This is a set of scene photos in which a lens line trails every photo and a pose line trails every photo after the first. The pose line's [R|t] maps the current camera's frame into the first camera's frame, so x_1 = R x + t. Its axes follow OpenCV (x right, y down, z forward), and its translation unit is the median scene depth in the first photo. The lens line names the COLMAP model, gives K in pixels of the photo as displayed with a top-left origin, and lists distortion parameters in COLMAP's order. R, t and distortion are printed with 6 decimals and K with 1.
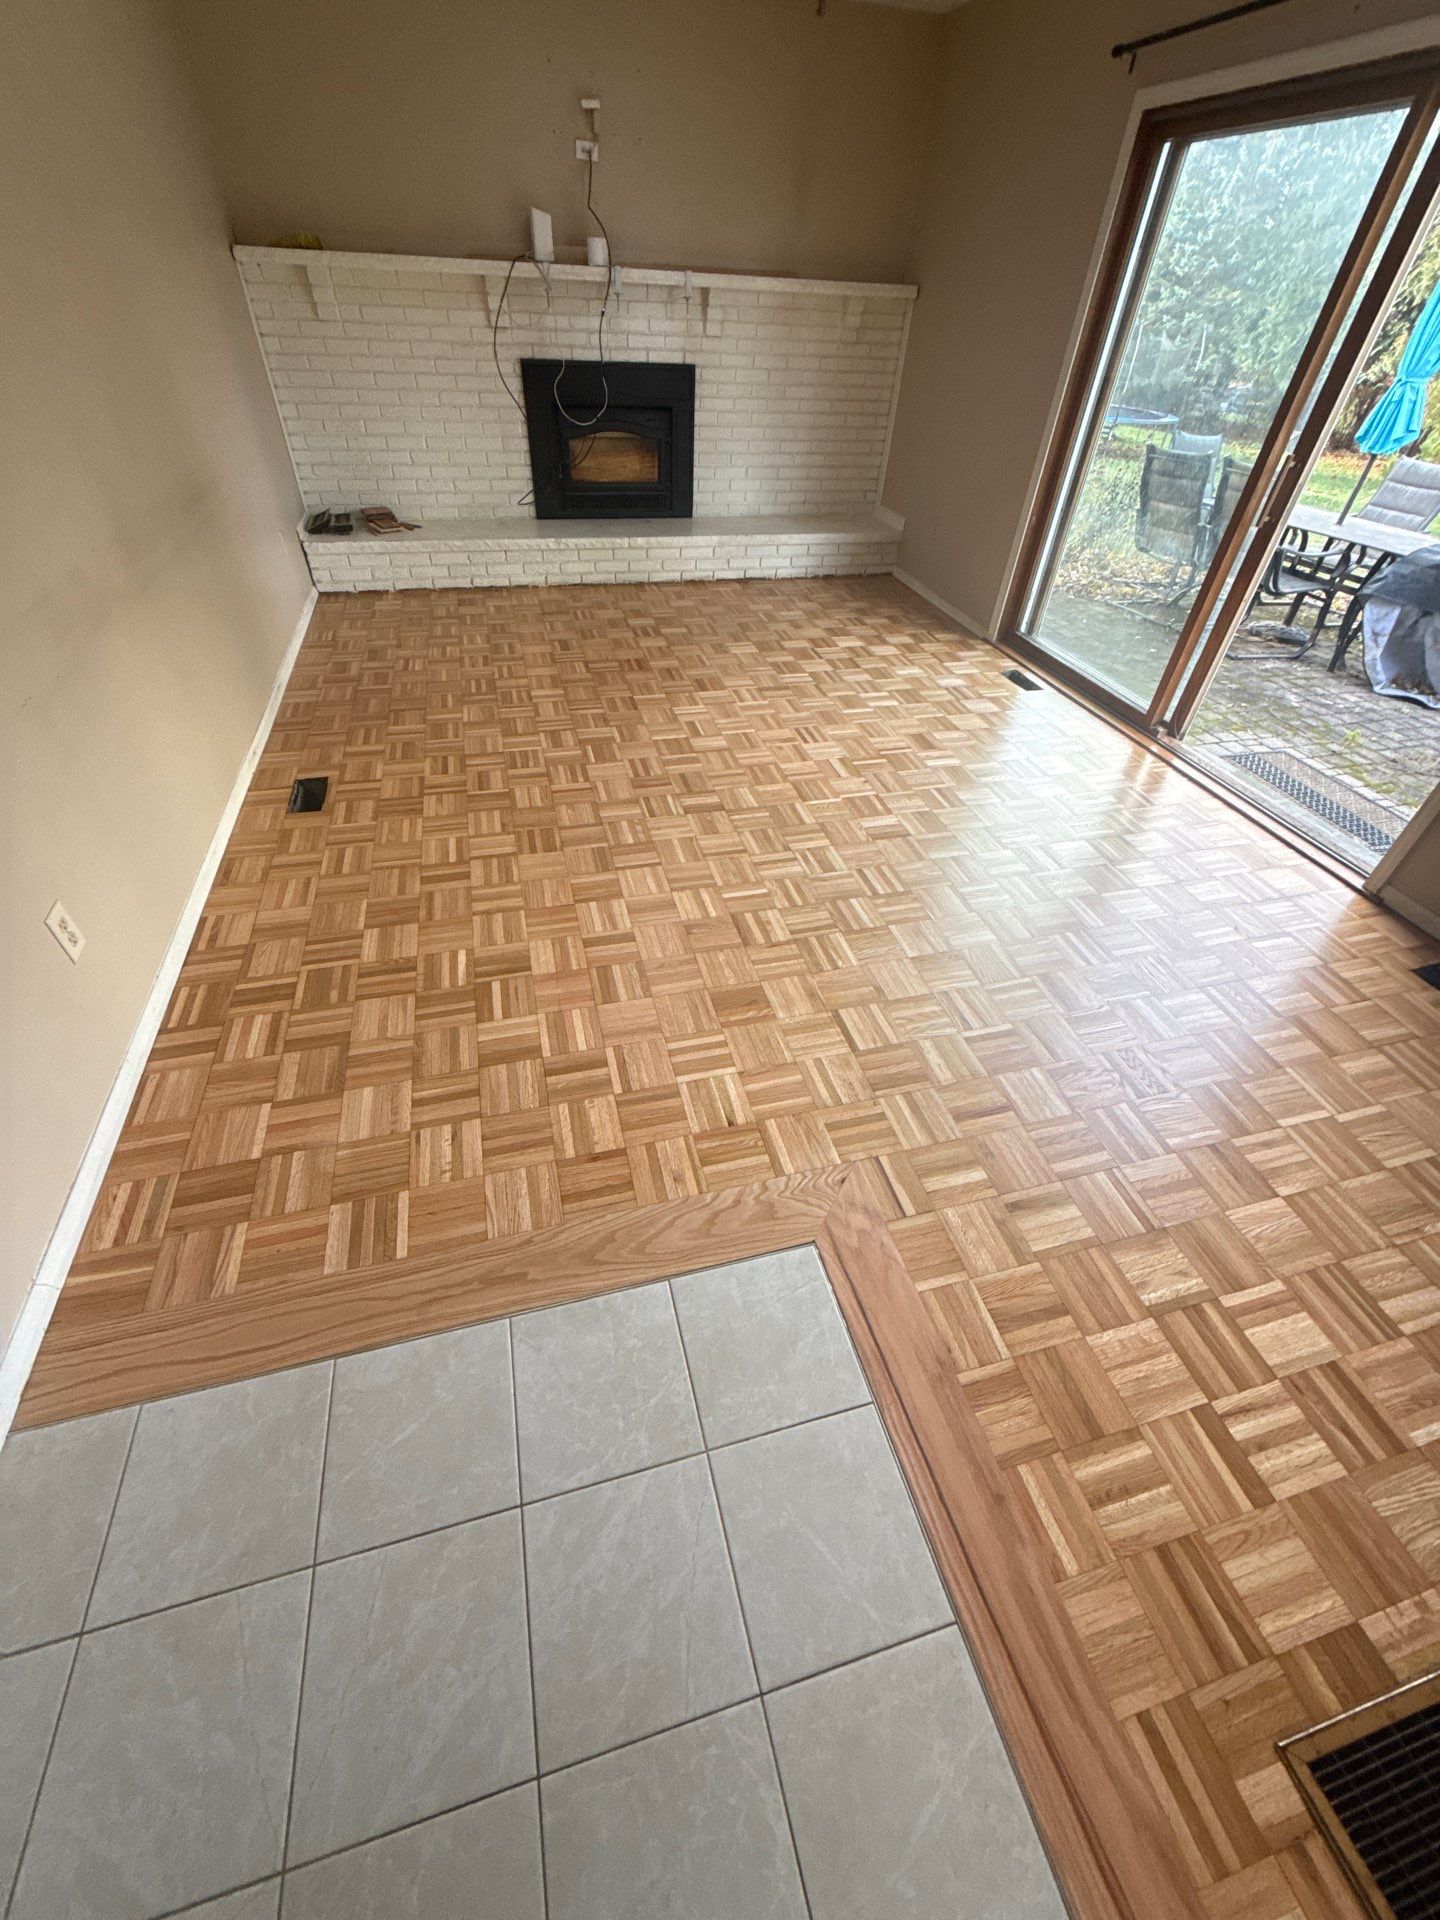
lens RADIAL K [[757.8, 0, 714.7], [0, 757.8, 960.7], [0, 0, 1]] dist [-0.000600, 0.000262]
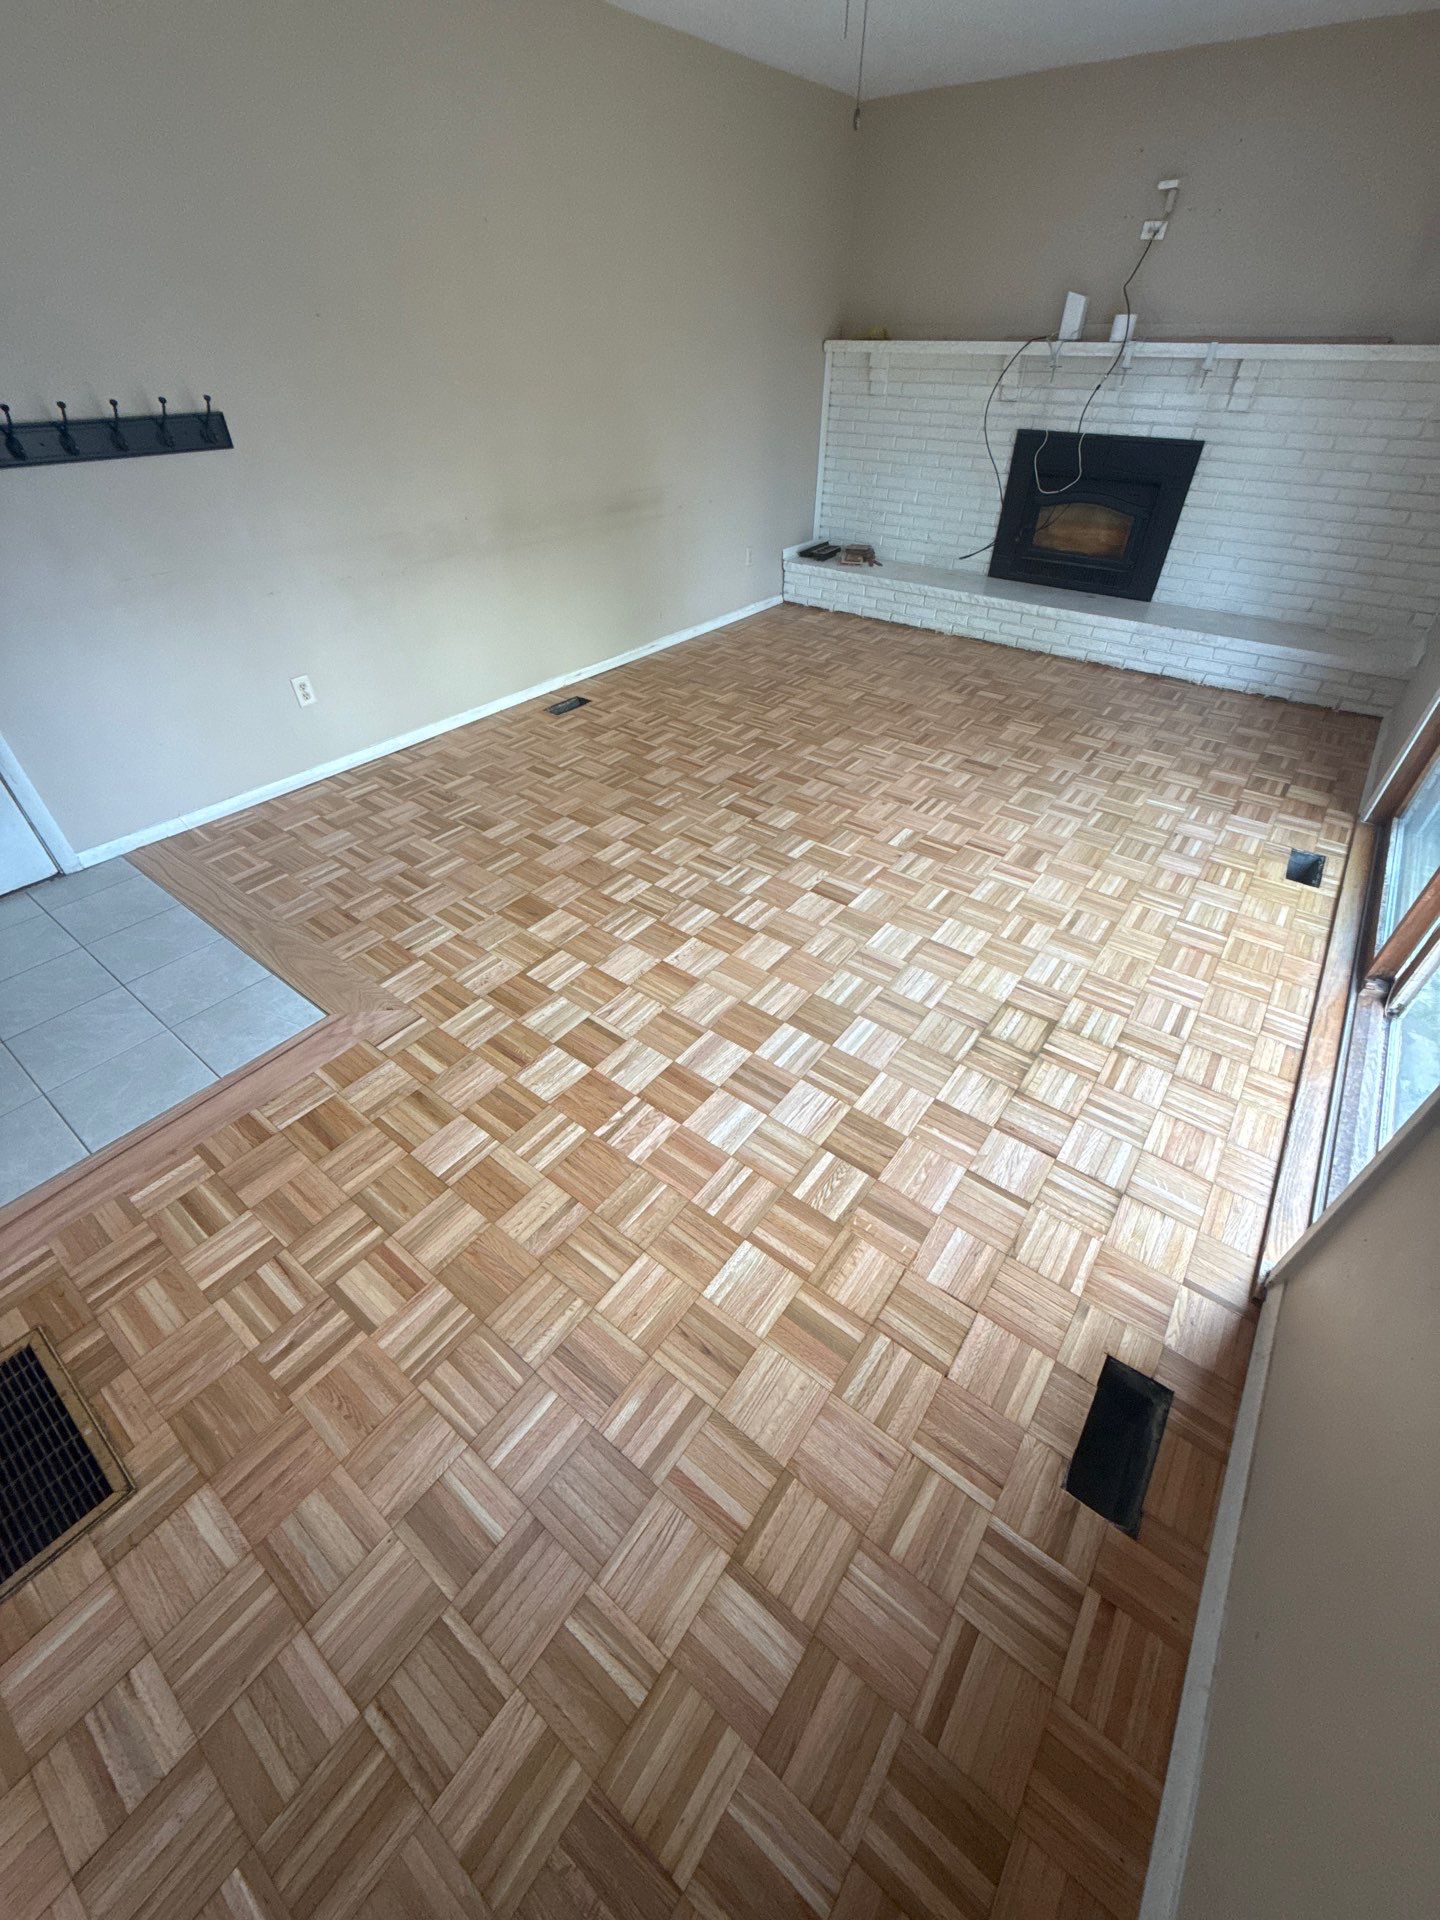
lens RADIAL K [[757.8, 0, 717.3], [0, 757.8, 959.2], [0, 0, 1]] dist [-0.000600, 0.000262]
pose [[0.608924, 0.471033, -0.638231, 0.747780], [-0.511723, 0.848050, 0.137660, -0.145683], [0.606094, 0.242773, 0.757437, 0.184434]]
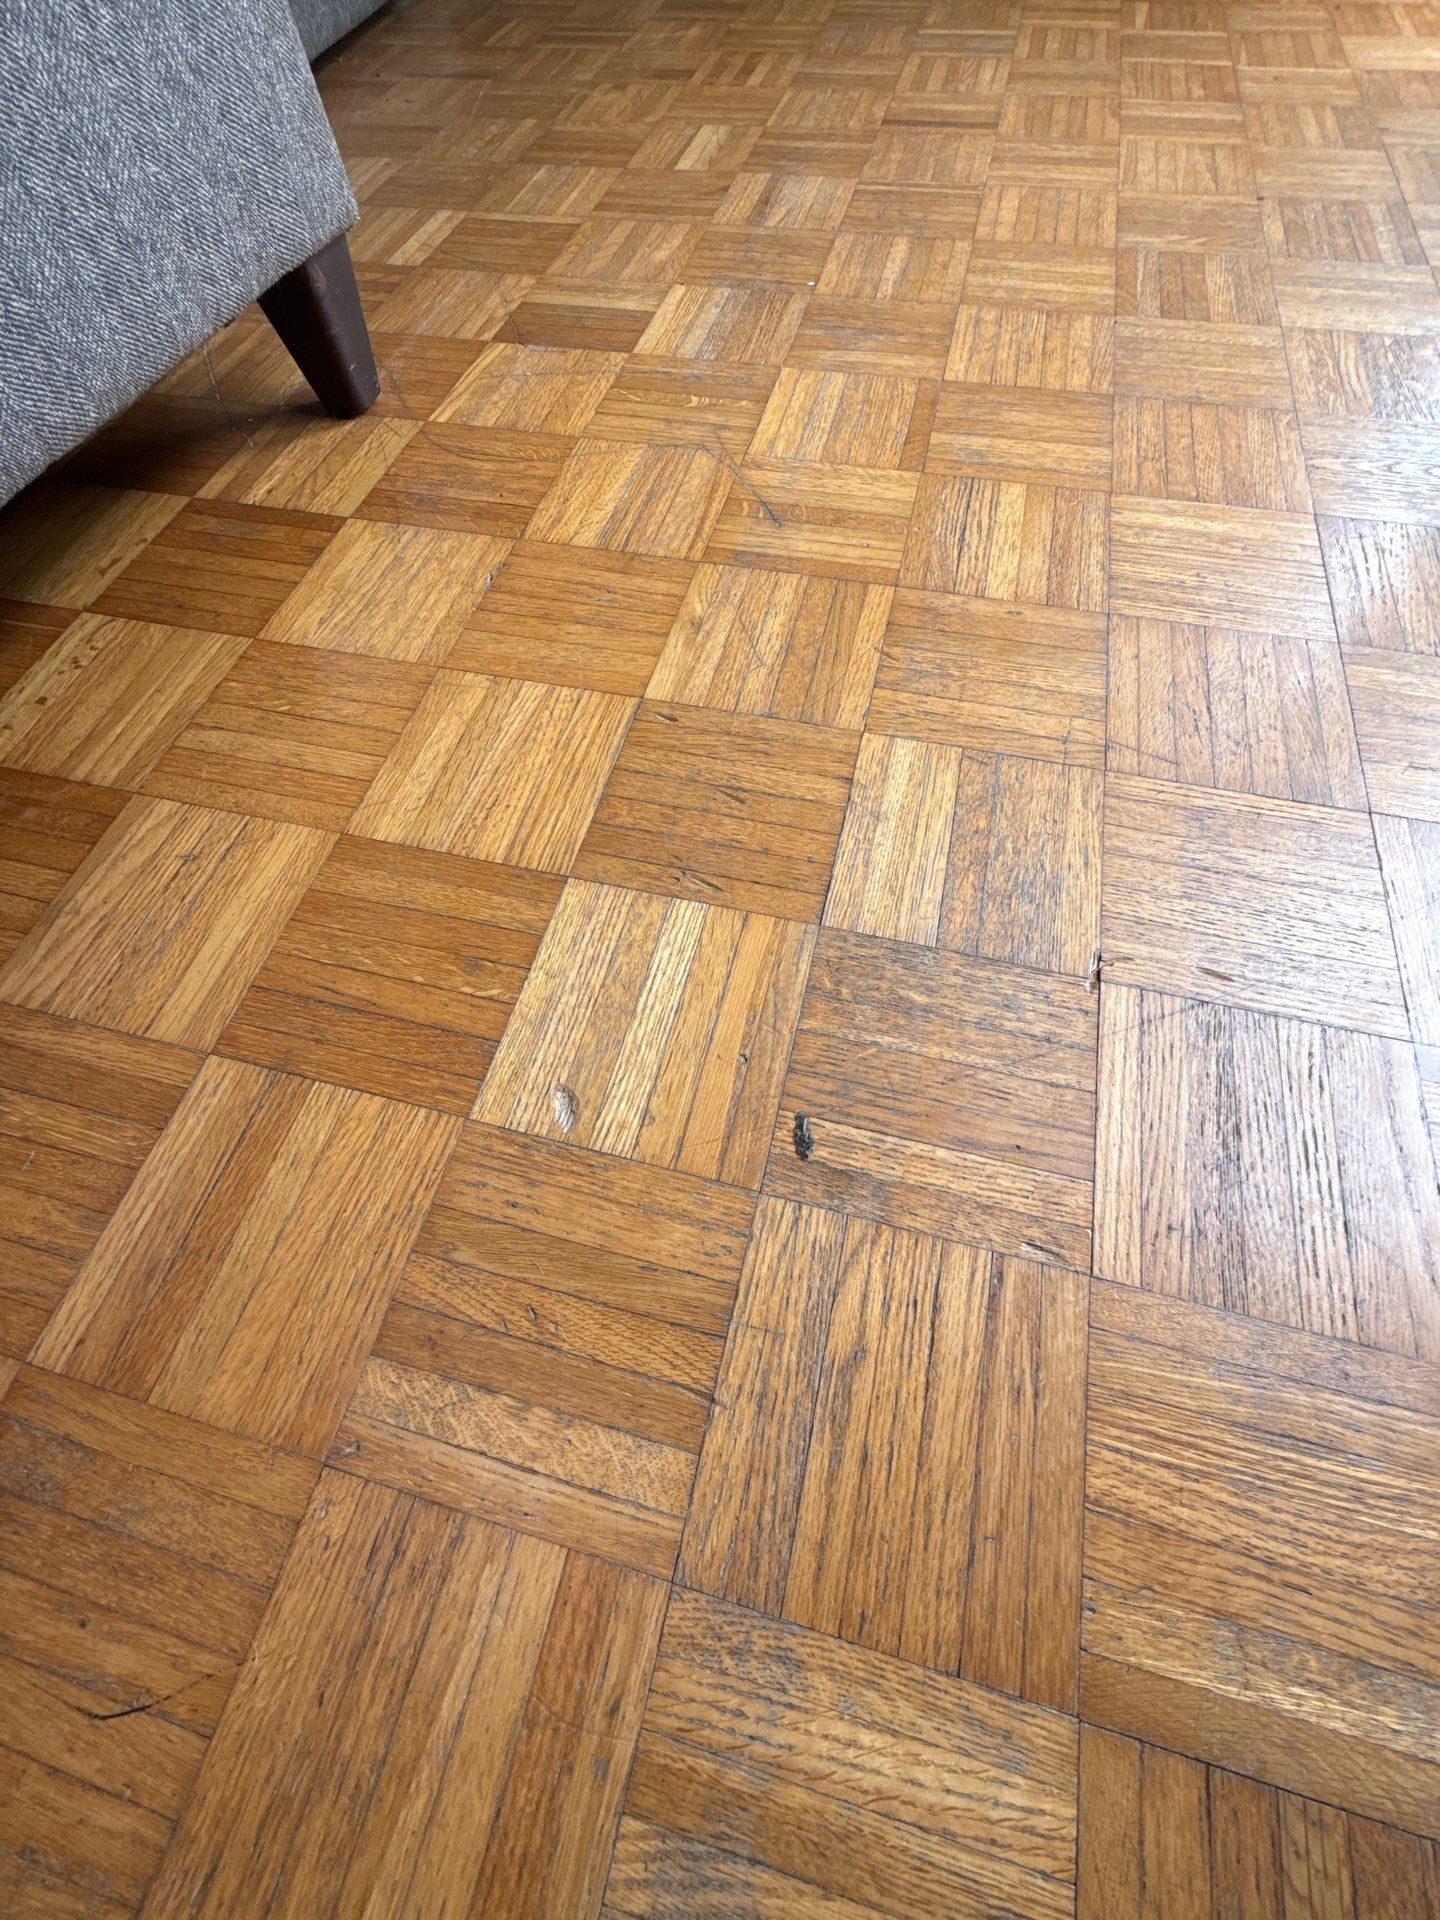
lens RADIAL K [[757.8, 0, 714.9], [0, 757.8, 959.8], [0, 0, 1]] dist [-0.000600, 0.000262]
pose [[0.870627, 0.398294, -0.288740, 0.425052], [-0.275342, 0.880917, 0.384931, -0.079309], [0.407672, -0.255629, 0.876617, 0.667112]]
